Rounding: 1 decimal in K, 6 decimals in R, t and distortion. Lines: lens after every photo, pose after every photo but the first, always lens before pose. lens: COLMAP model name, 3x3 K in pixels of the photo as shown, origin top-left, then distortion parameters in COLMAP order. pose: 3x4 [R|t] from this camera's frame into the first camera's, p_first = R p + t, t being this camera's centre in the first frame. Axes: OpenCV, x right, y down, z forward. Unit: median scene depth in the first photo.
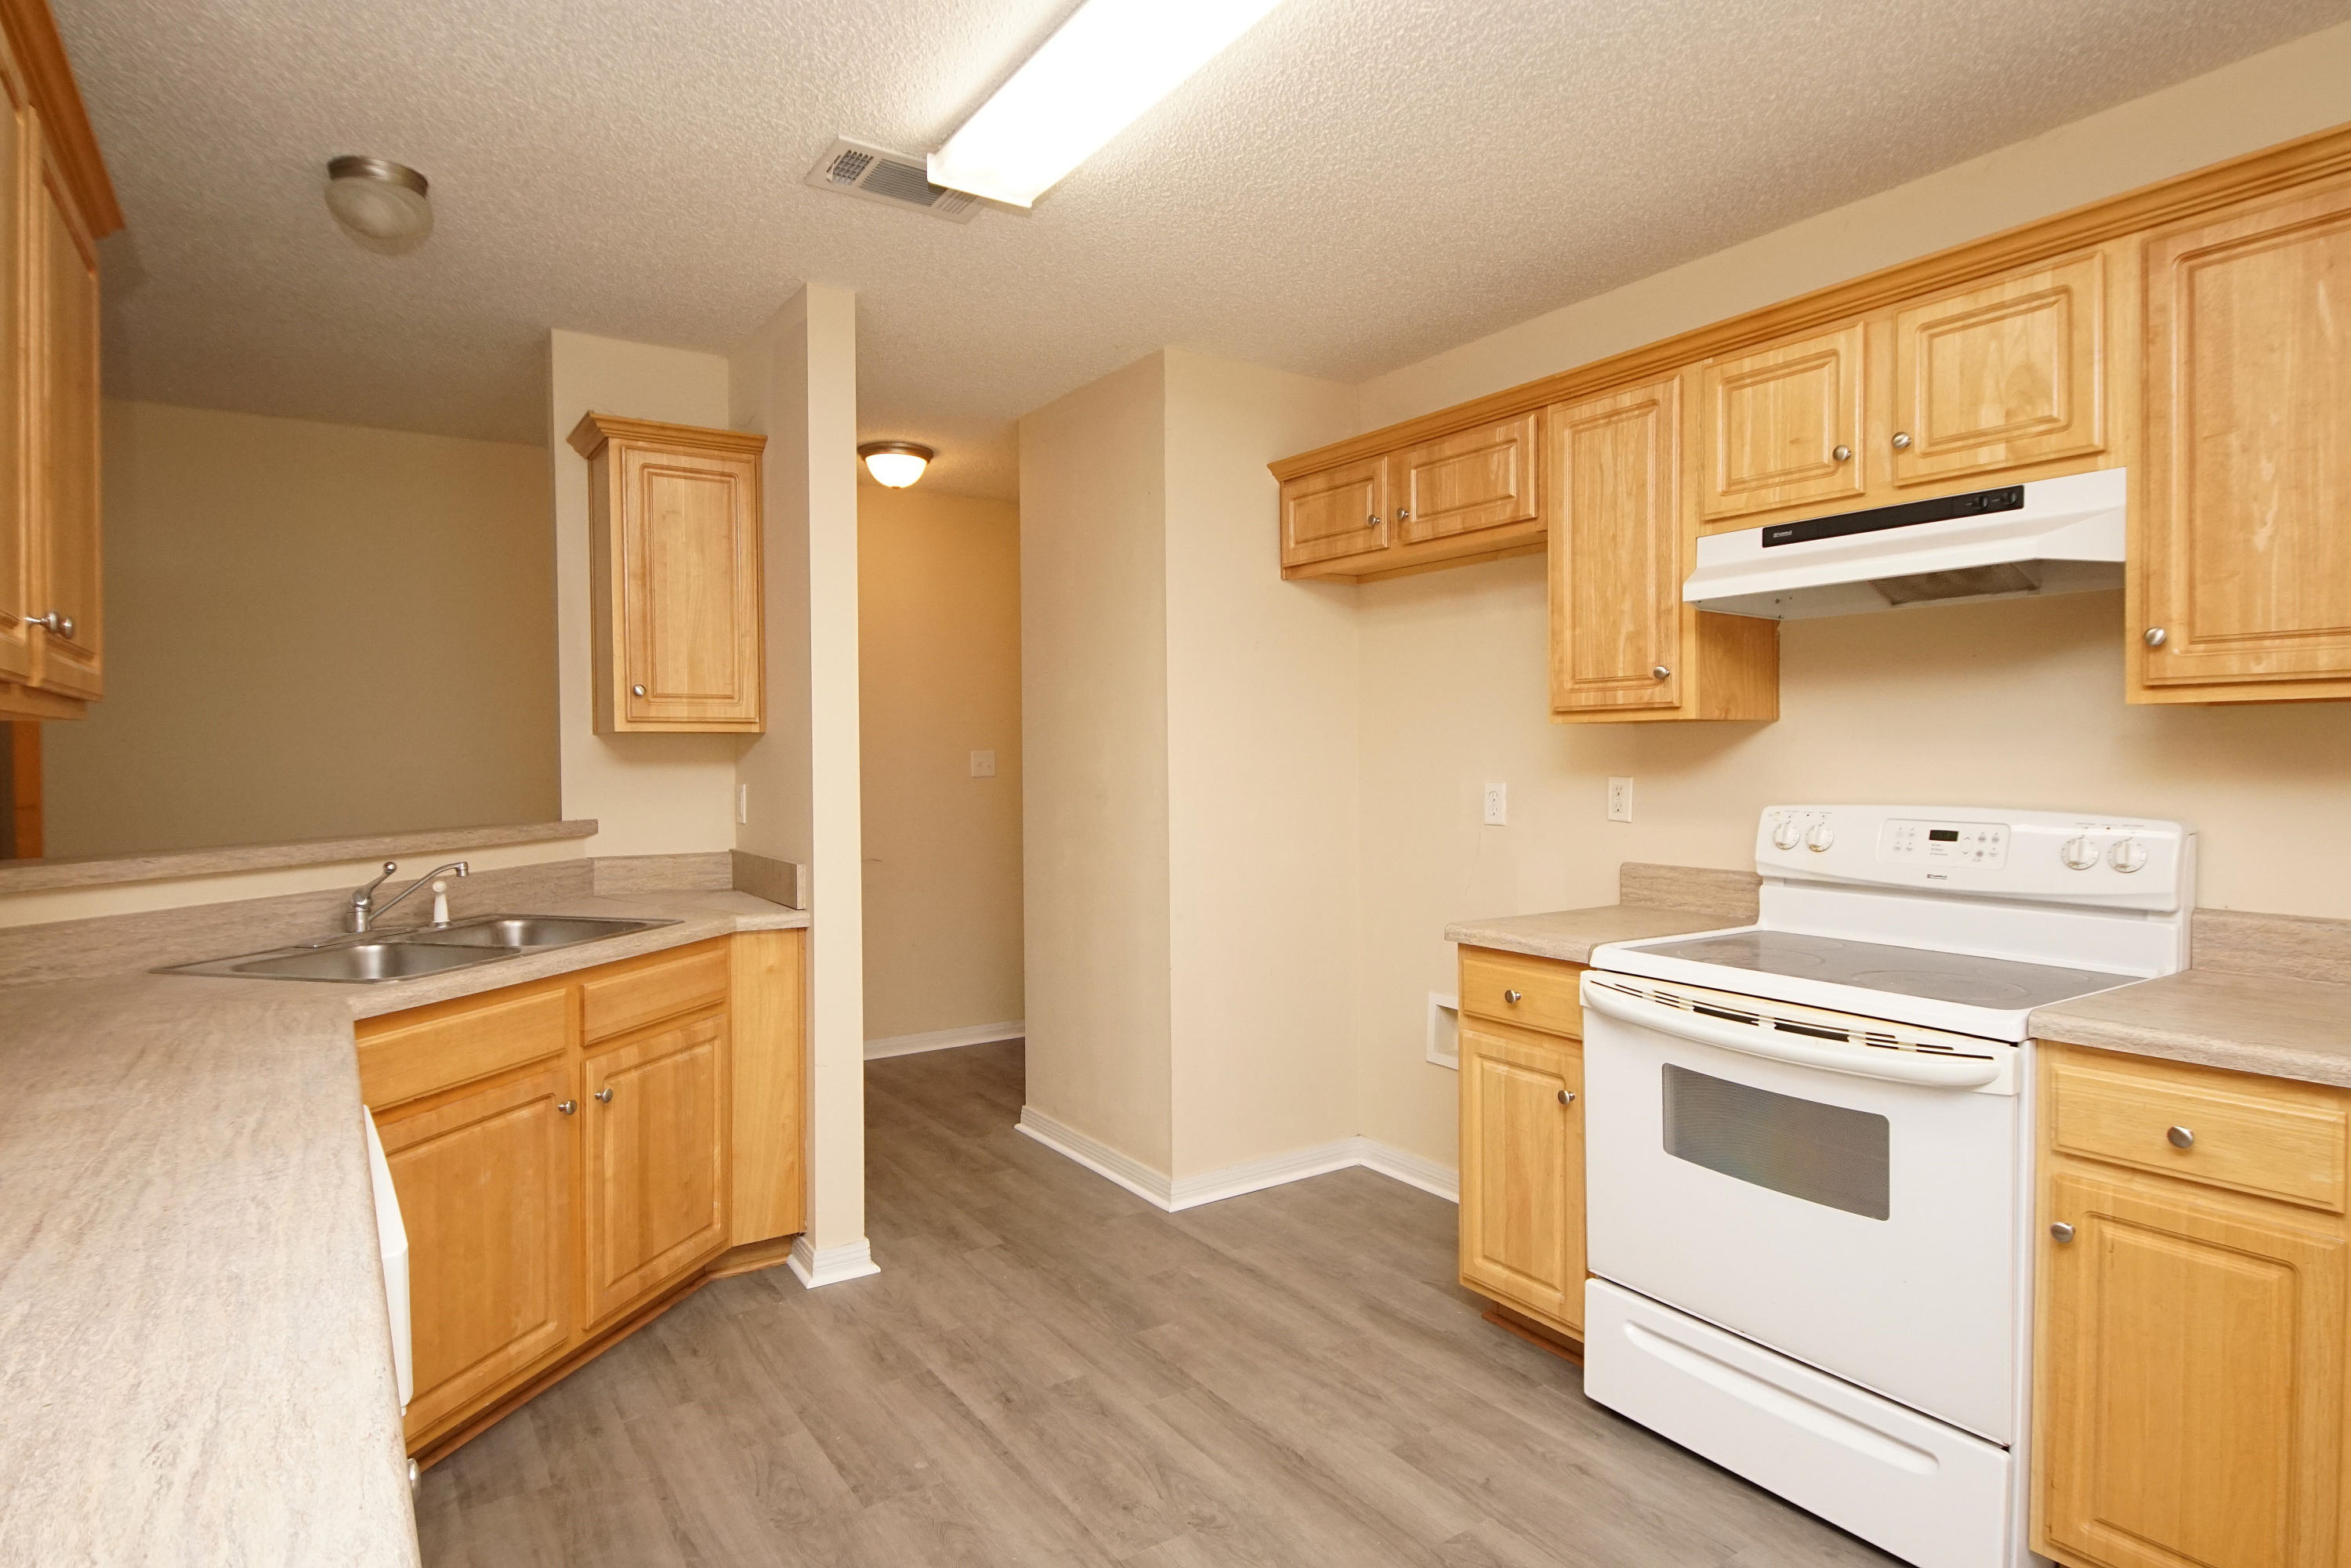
lens RADIAL K [[1260.1, 0, 1162.0], [0, 1260.1, 781.5], [0, 0, 1]] dist [0.021171, -0.016237]
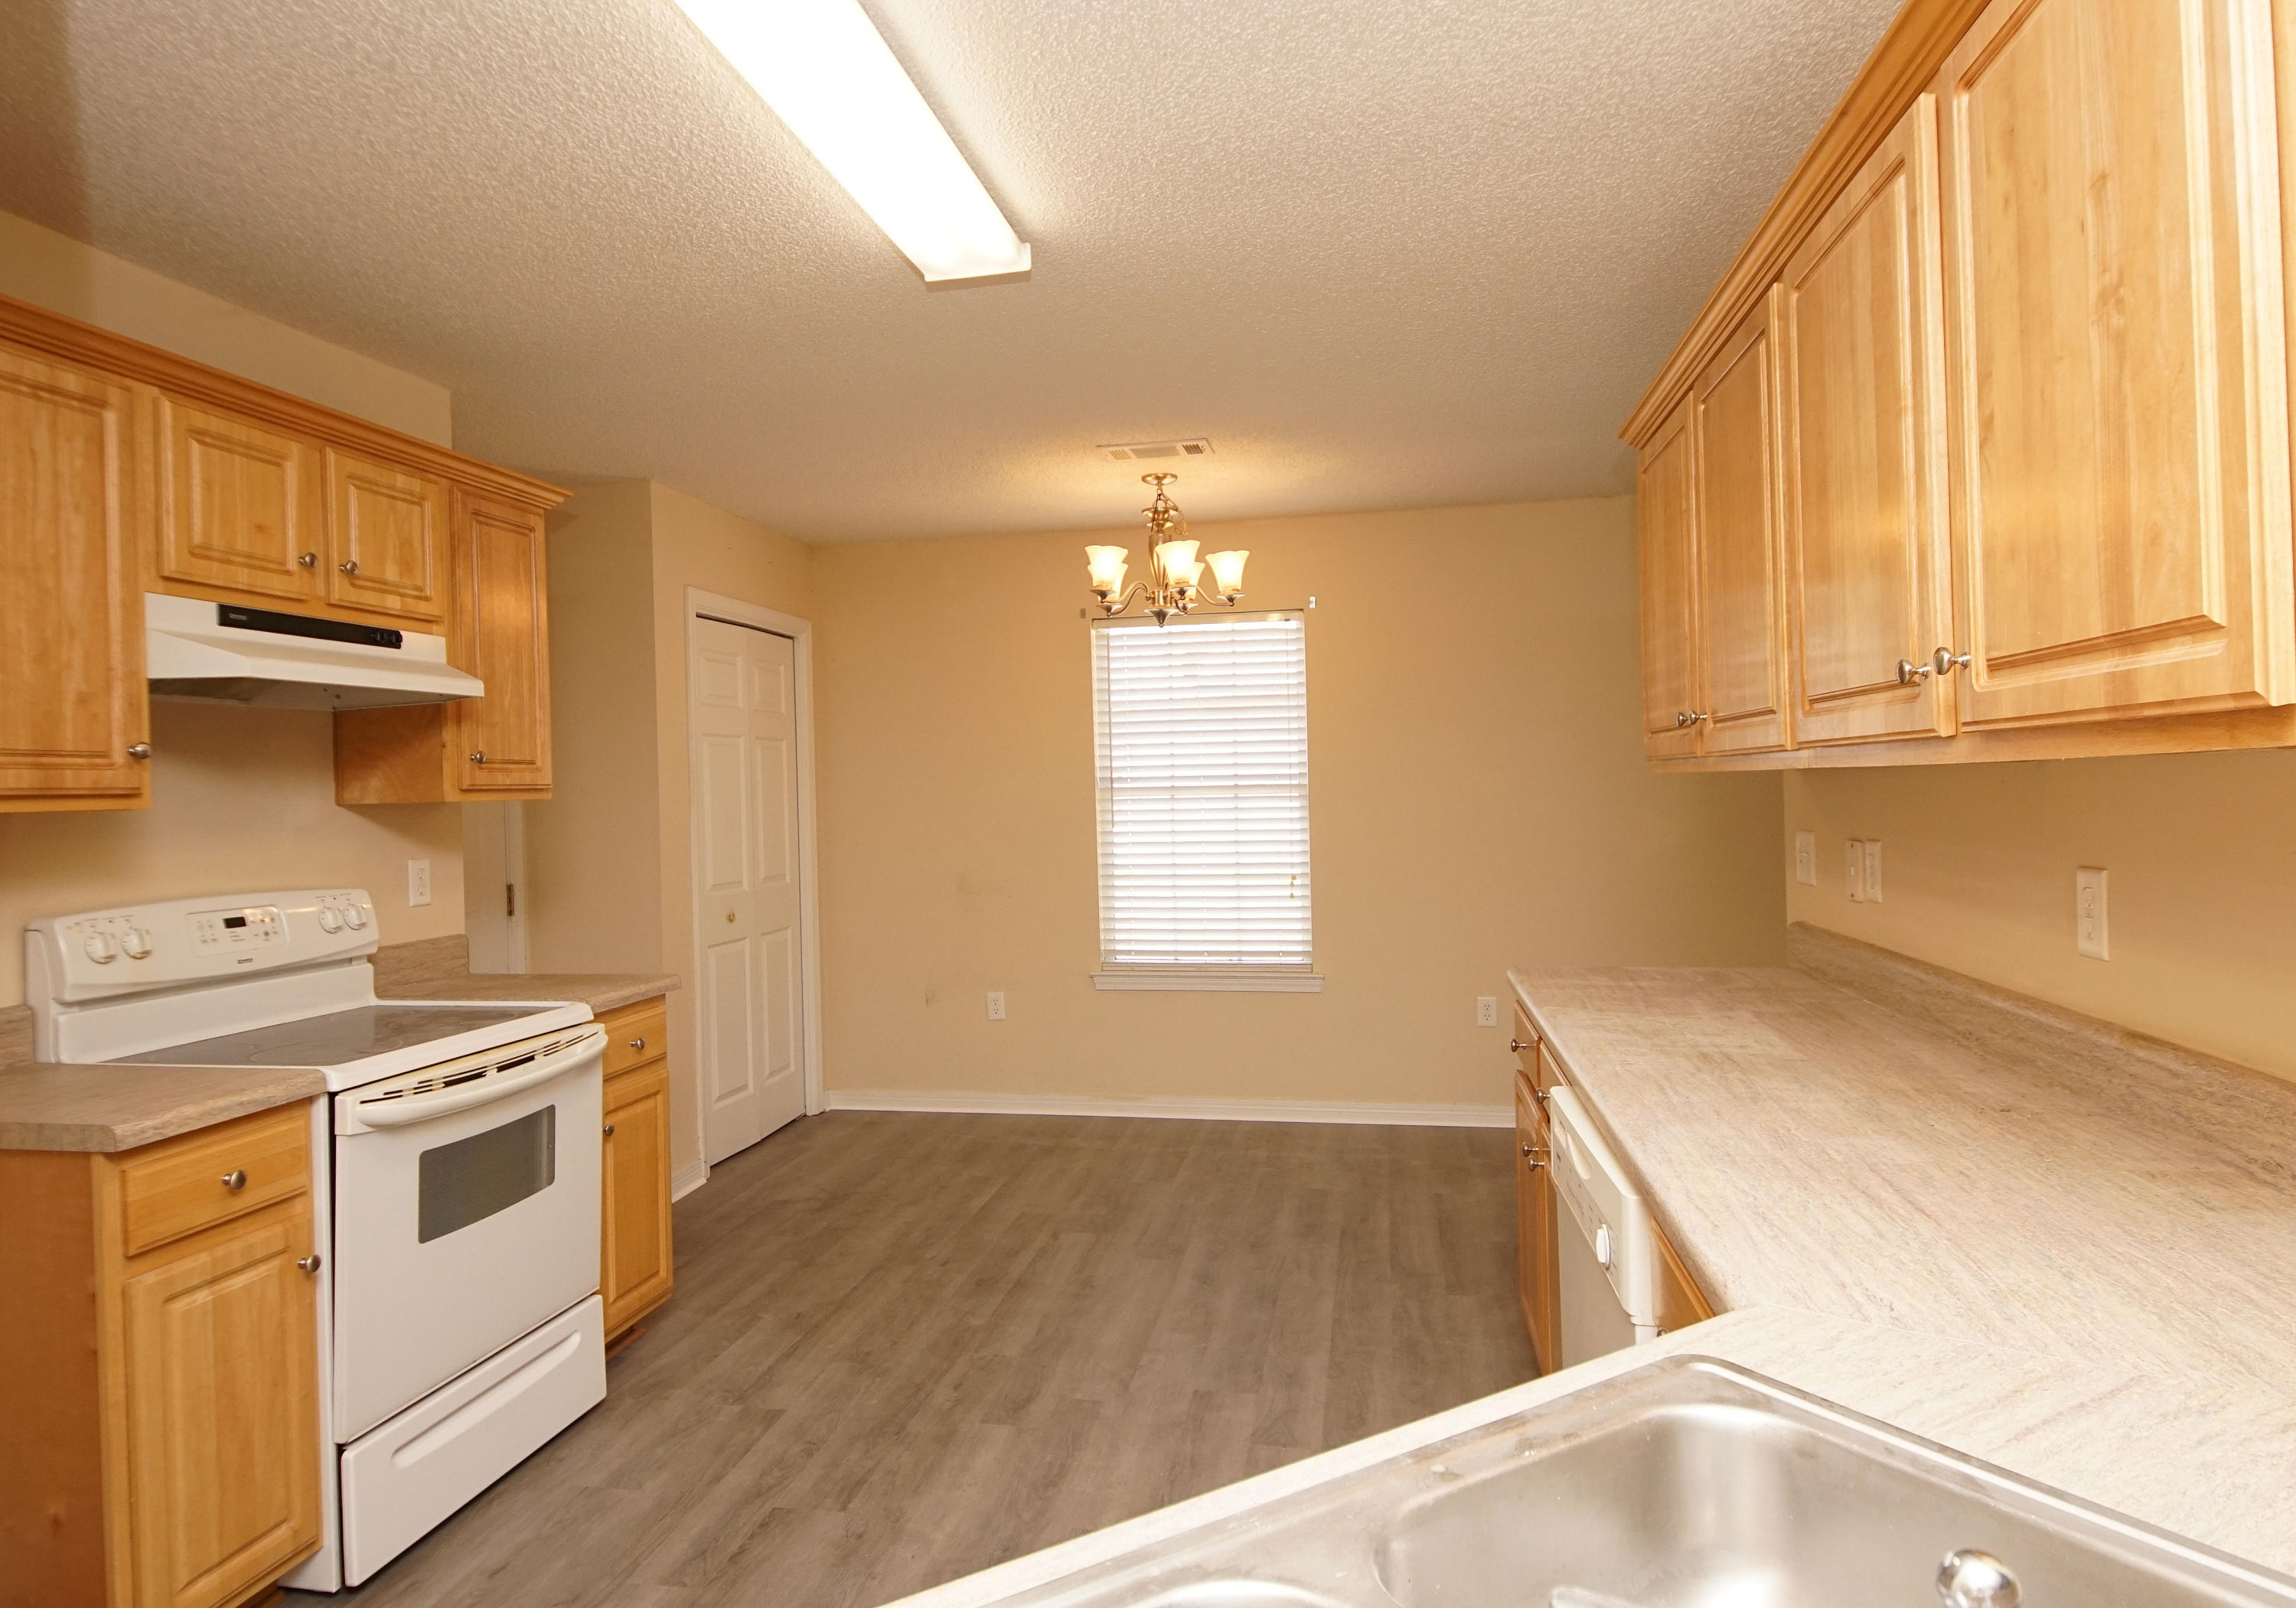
lens RADIAL K [[1349.4, 0, 1107.7], [0, 1349.4, 797.3], [0, 0, 1]] dist [0.028688, -0.024931]
pose [[-0.708463, 0.021094, 0.705433, -0.670200], [0.045528, 0.998837, 0.015855, -0.044322], [-0.704278, 0.043349, -0.708600, 1.227285]]
